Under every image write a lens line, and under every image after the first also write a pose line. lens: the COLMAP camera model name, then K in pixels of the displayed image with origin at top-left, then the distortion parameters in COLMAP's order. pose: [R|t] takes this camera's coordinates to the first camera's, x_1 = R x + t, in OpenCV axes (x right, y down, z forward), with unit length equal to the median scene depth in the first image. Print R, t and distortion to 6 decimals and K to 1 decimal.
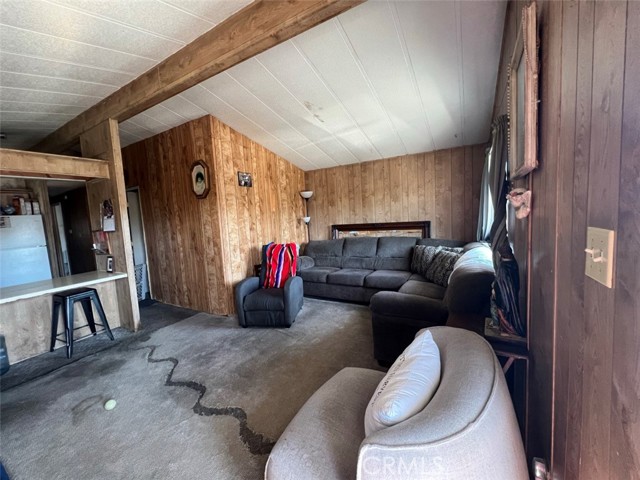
lens RADIAL K [[256.9, 0, 318.8], [0, 256.9, 238.0], [0, 0, 1]] dist [0.000131, 0.000199]
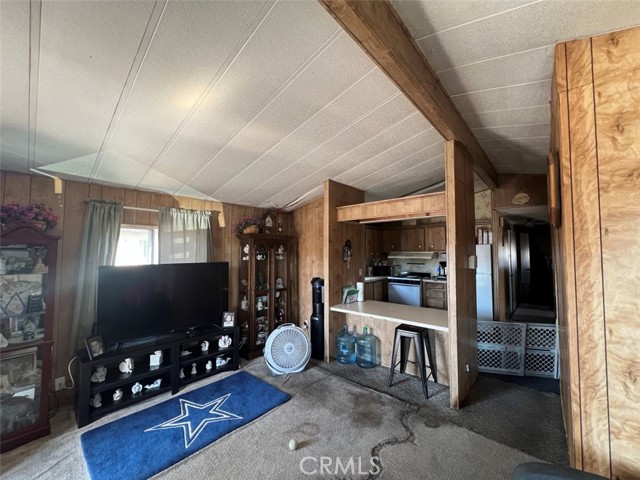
lens RADIAL K [[256.9, 0, 318.8], [0, 256.9, 238.0], [0, 0, 1]] dist [0.000131, 0.000199]
pose [[-0.189610, 0.013796, -0.981762, 0.115402], [-0.077995, 0.996530, 0.029067, -0.146417], [0.978757, 0.082084, -0.187876, 0.823163]]
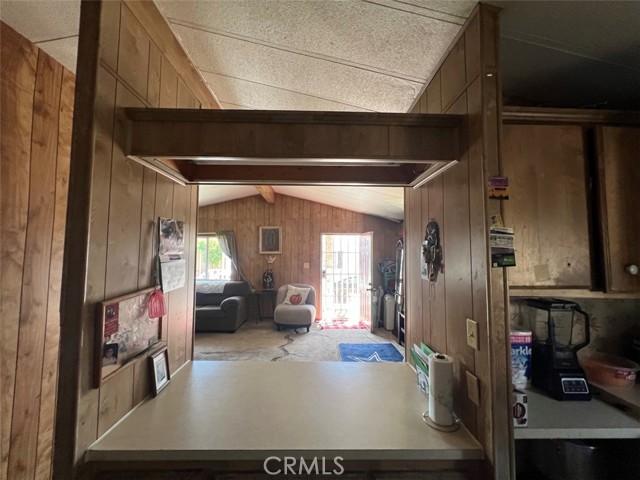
lens RADIAL K [[256.9, 0, 318.8], [0, 256.9, 238.0], [0, 0, 1]] dist [0.000131, 0.000199]
pose [[-0.531247, 0.104333, 0.840768, -1.581975], [0.102079, 0.993041, -0.058730, -0.072962], [-0.841045, 0.054625, -0.538201, 1.196659]]
